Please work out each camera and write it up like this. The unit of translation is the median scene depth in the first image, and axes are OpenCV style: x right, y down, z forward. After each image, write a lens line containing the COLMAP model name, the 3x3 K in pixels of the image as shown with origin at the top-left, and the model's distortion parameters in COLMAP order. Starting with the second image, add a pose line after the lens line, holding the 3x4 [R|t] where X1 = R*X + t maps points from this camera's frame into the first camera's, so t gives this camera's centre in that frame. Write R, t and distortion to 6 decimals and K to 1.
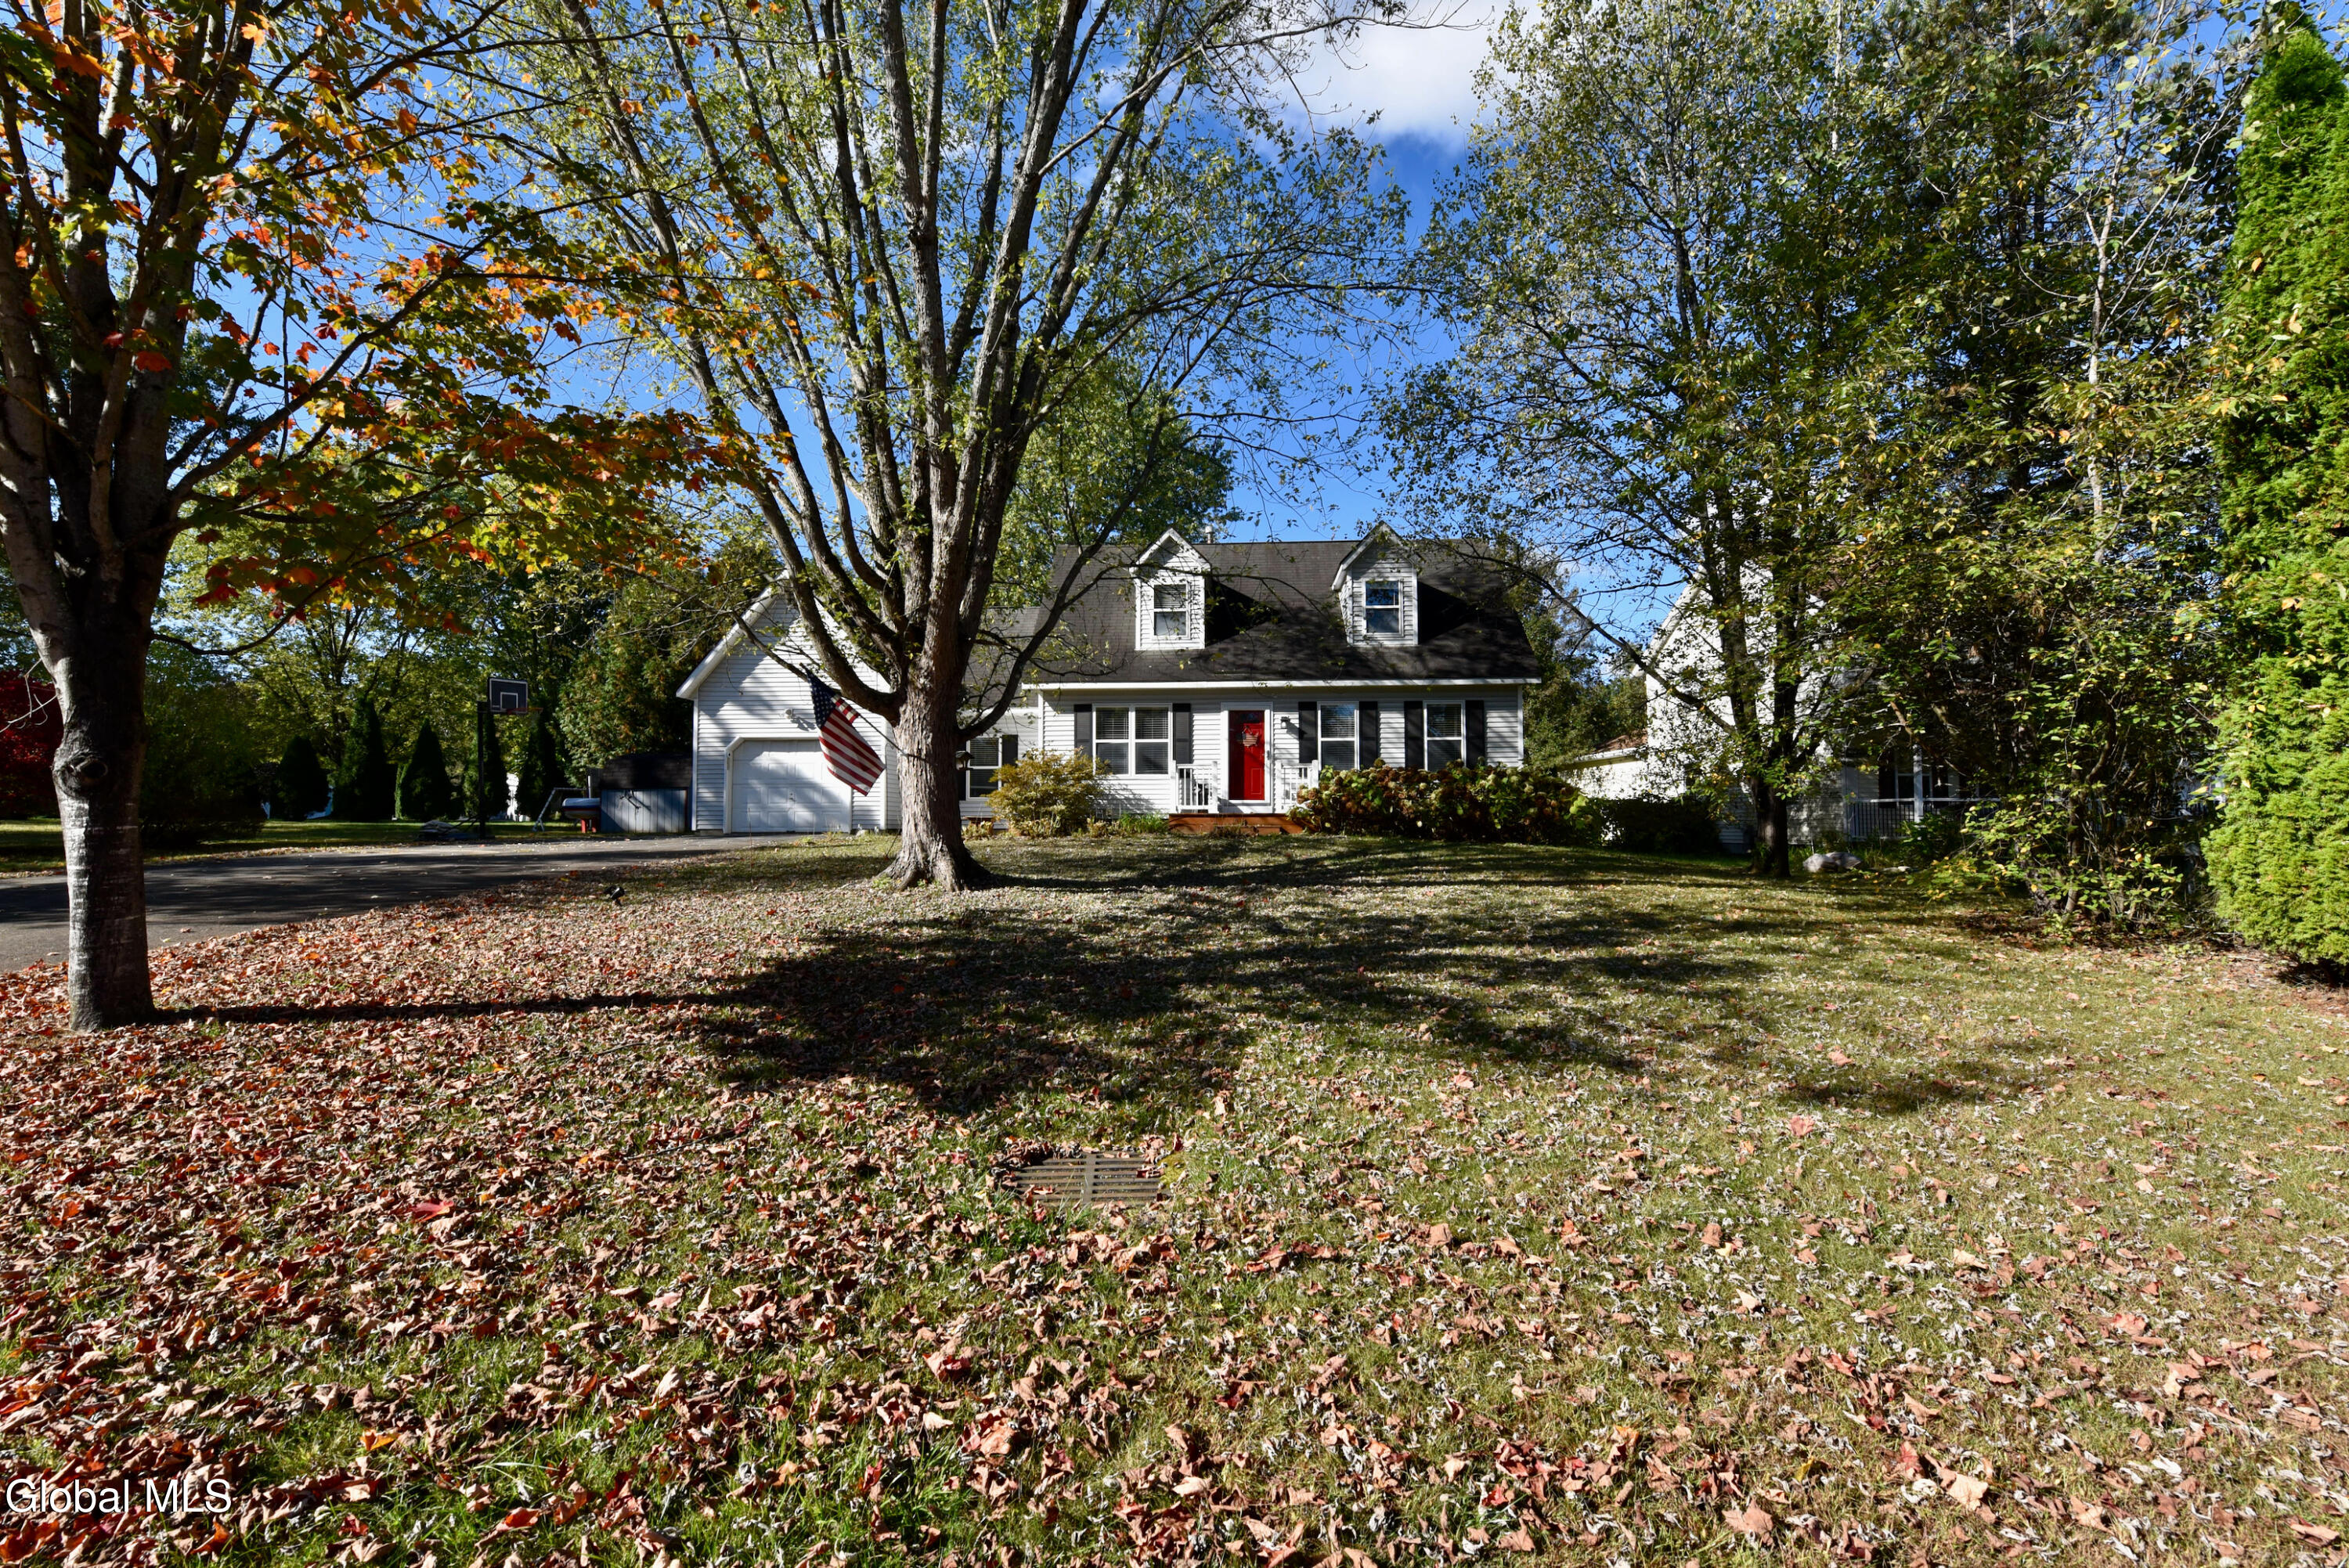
lens RADIAL K [[896.7, 0, 1174.5], [0, 896.7, 784.0], [0, 0, 1]] dist [-0.001652, -0.000095]
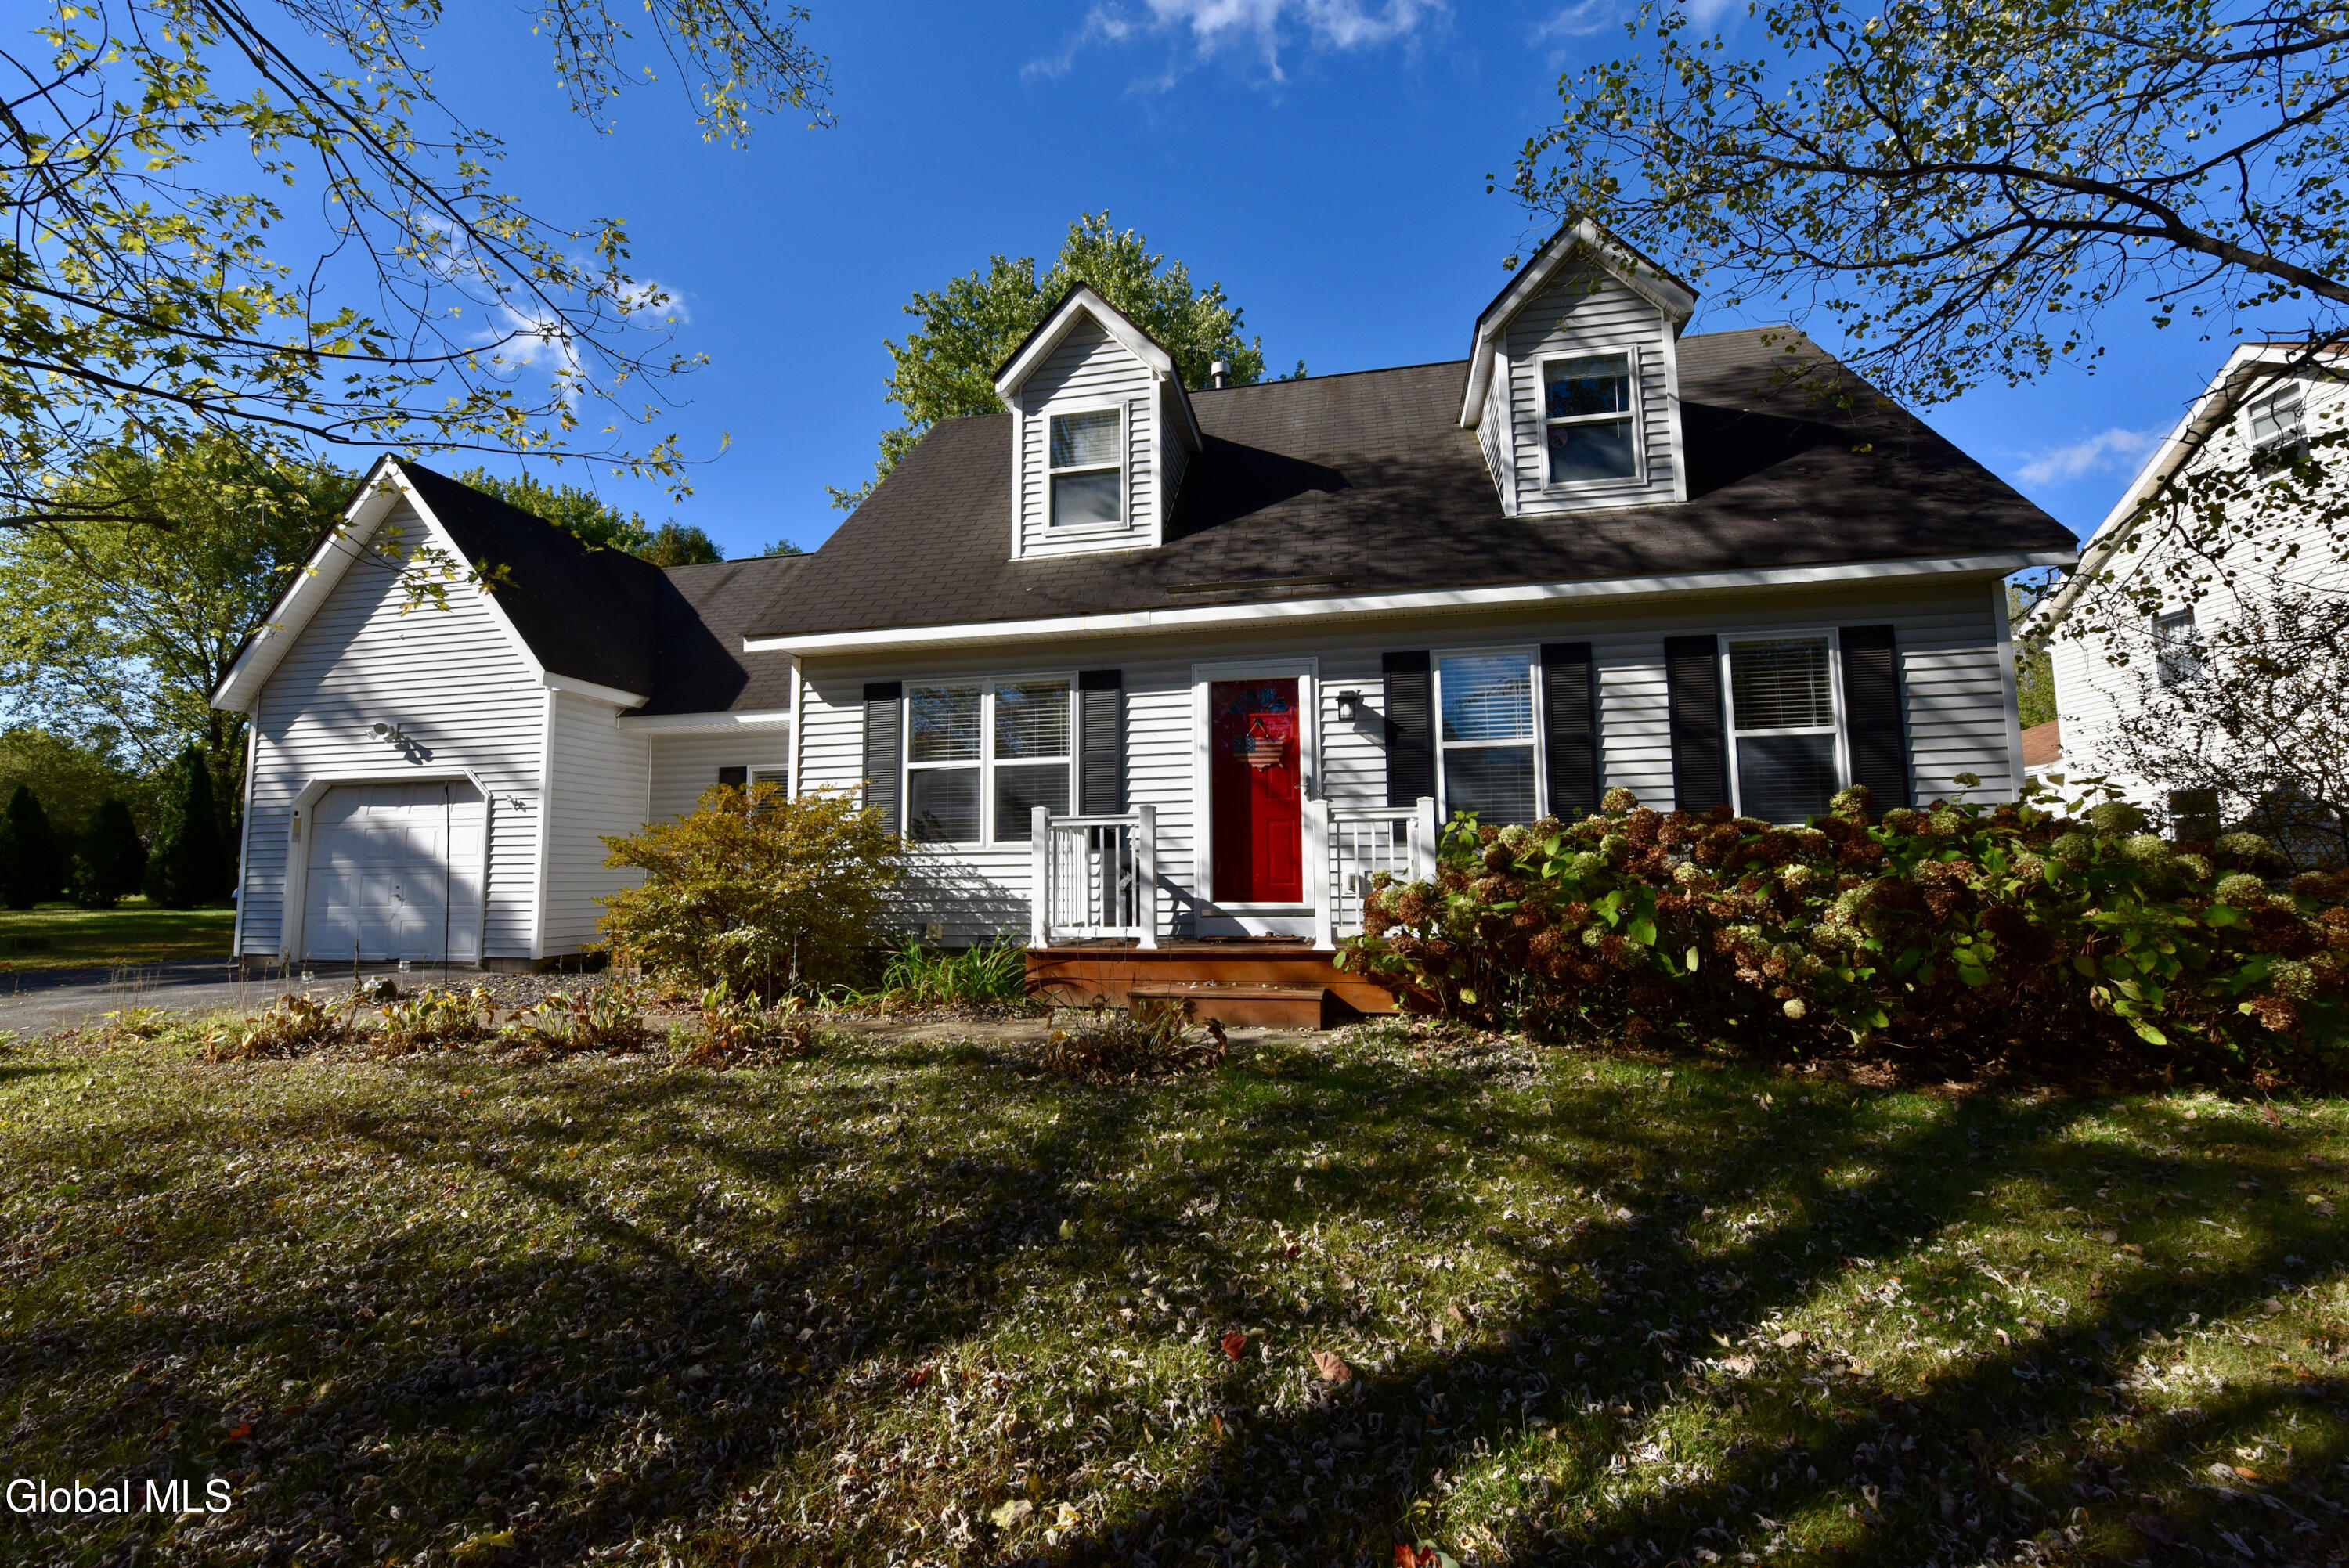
lens RADIAL K [[896.7, 0, 1174.5], [0, 896.7, 784.0], [0, 0, 1]] dist [-0.001652, -0.000095]
pose [[0.989081, -0.025693, -0.145114, 0.102648], [0.018082, 0.998403, -0.053522, -0.013341], [0.146258, 0.050314, 0.987966, 0.591359]]
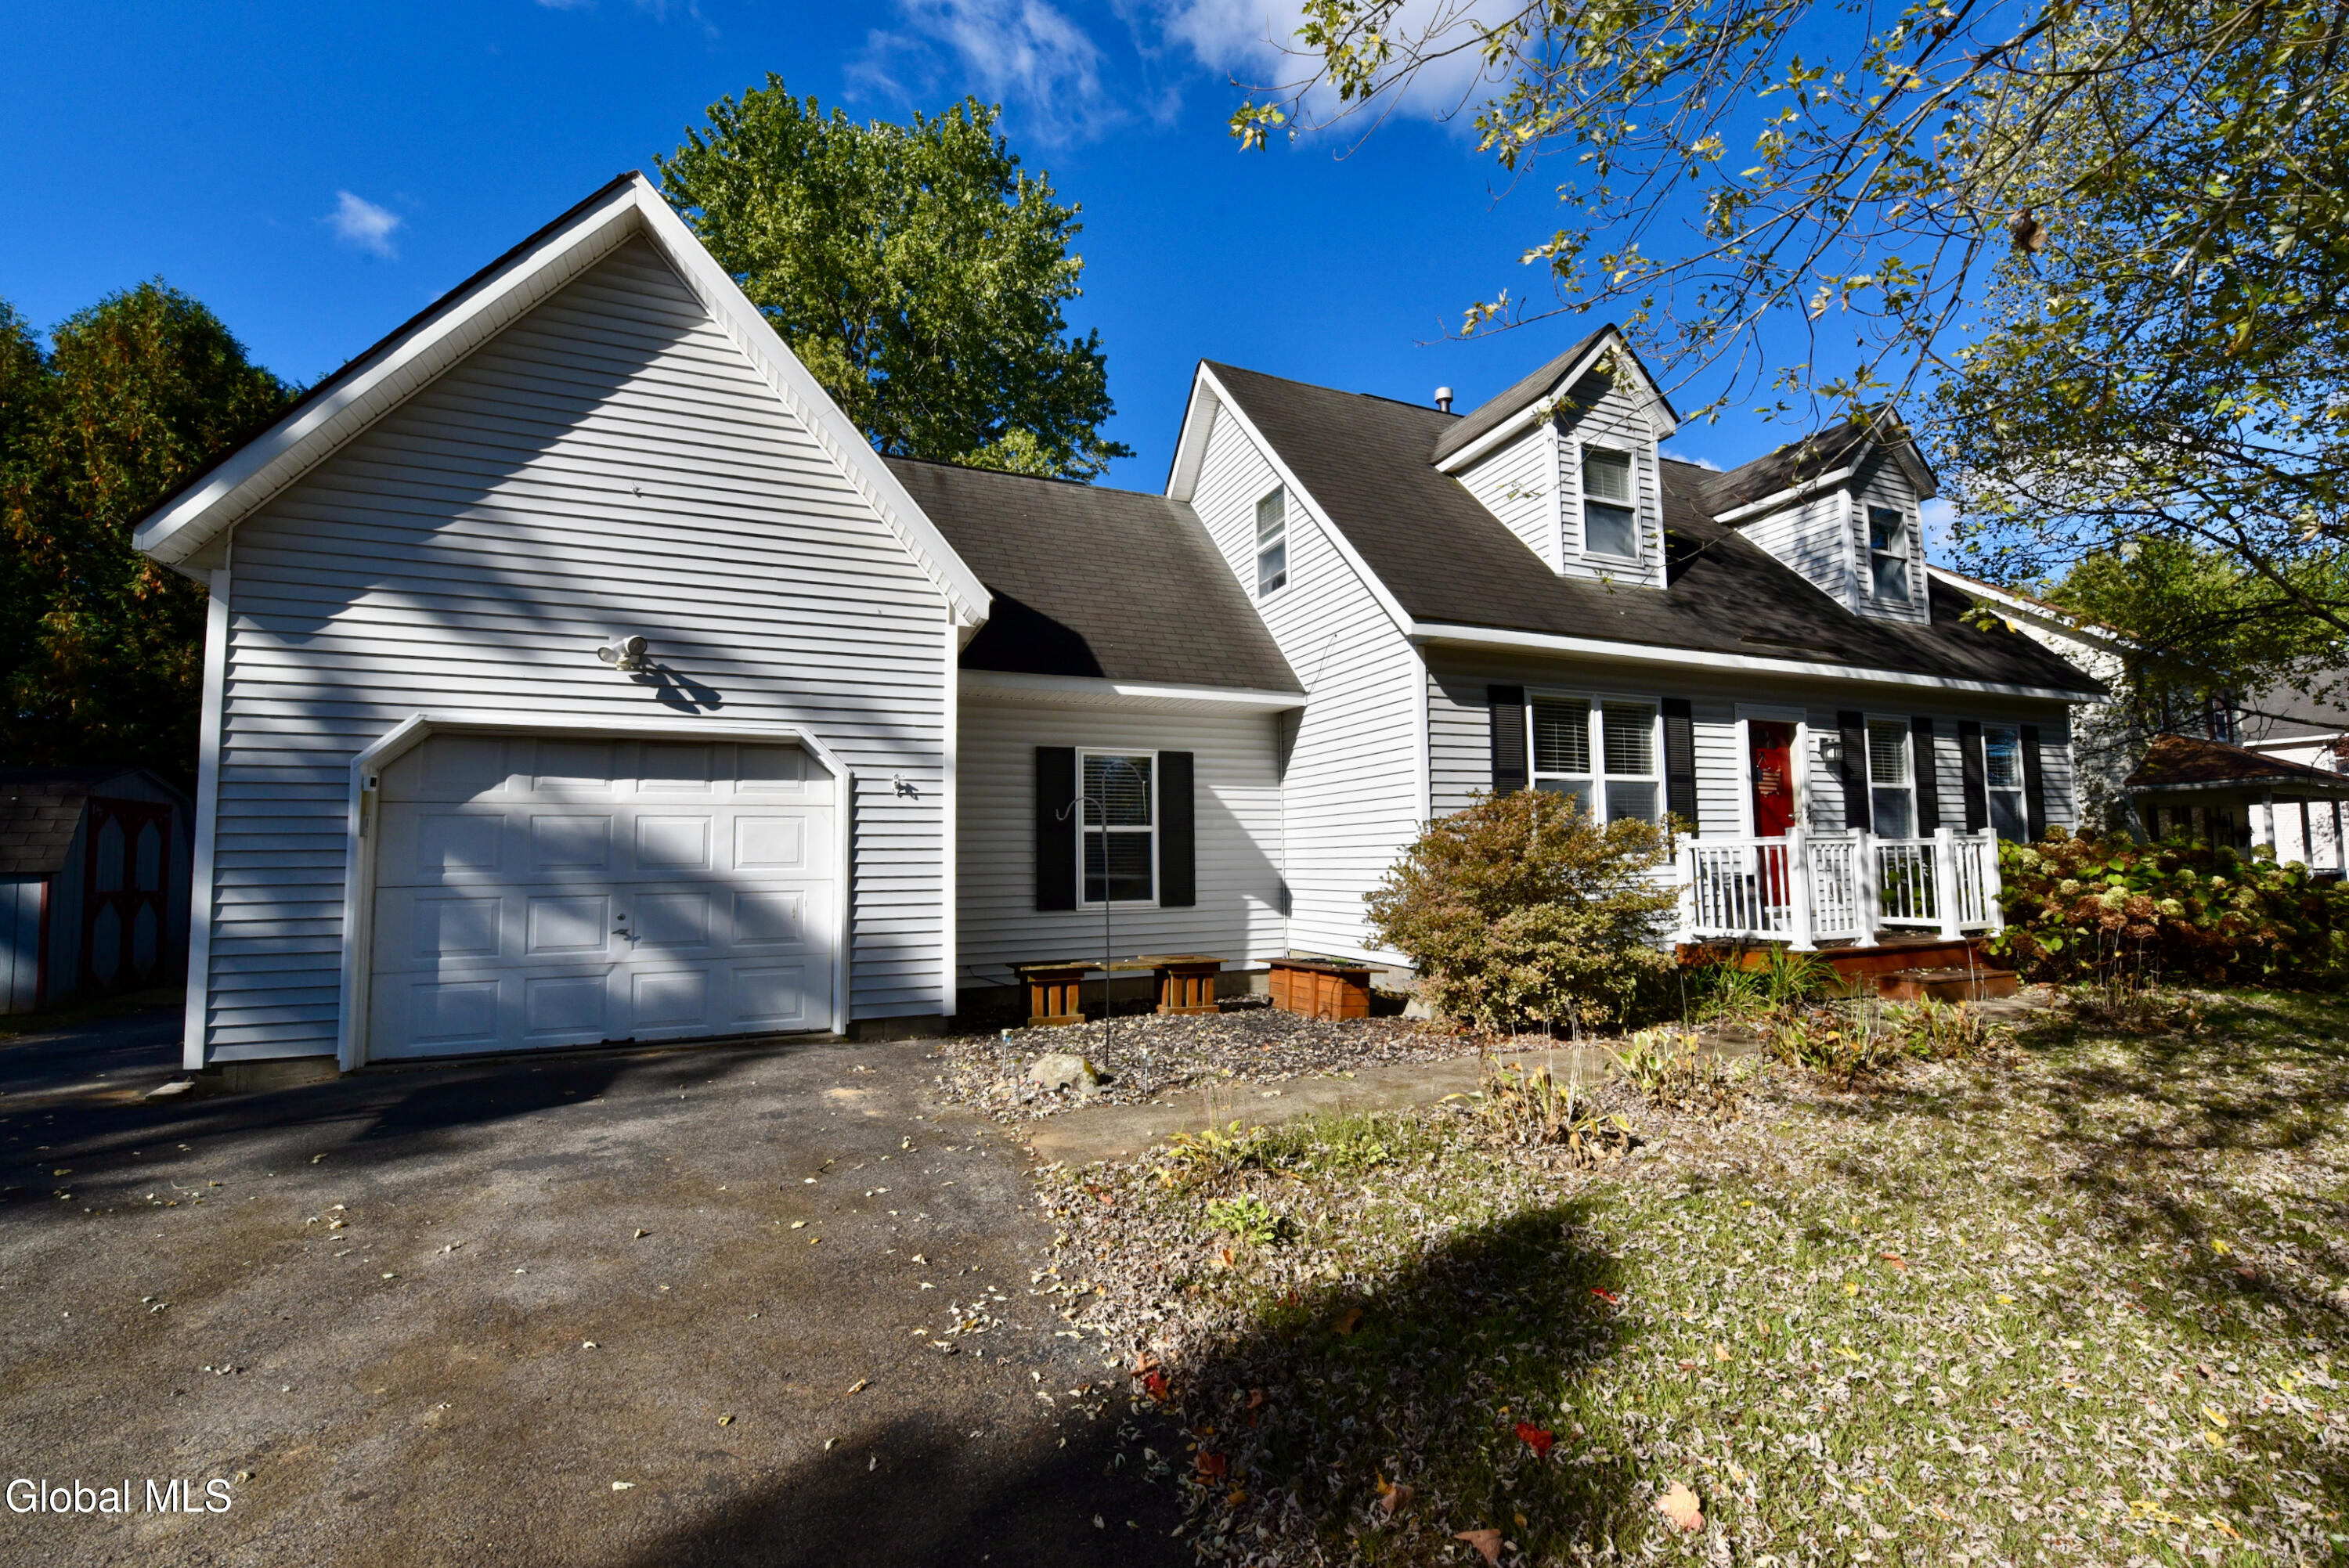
lens RADIAL K [[987.7, 0, 1228.7], [0, 987.7, 785.5], [0, 0, 1]] dist [-0.001280, -0.000165]
pose [[0.891877, 0.025332, 0.451568, -0.426637], [-0.006239, 0.999024, -0.043722, -0.021453], [-0.452235, 0.036178, 0.891165, 0.651786]]
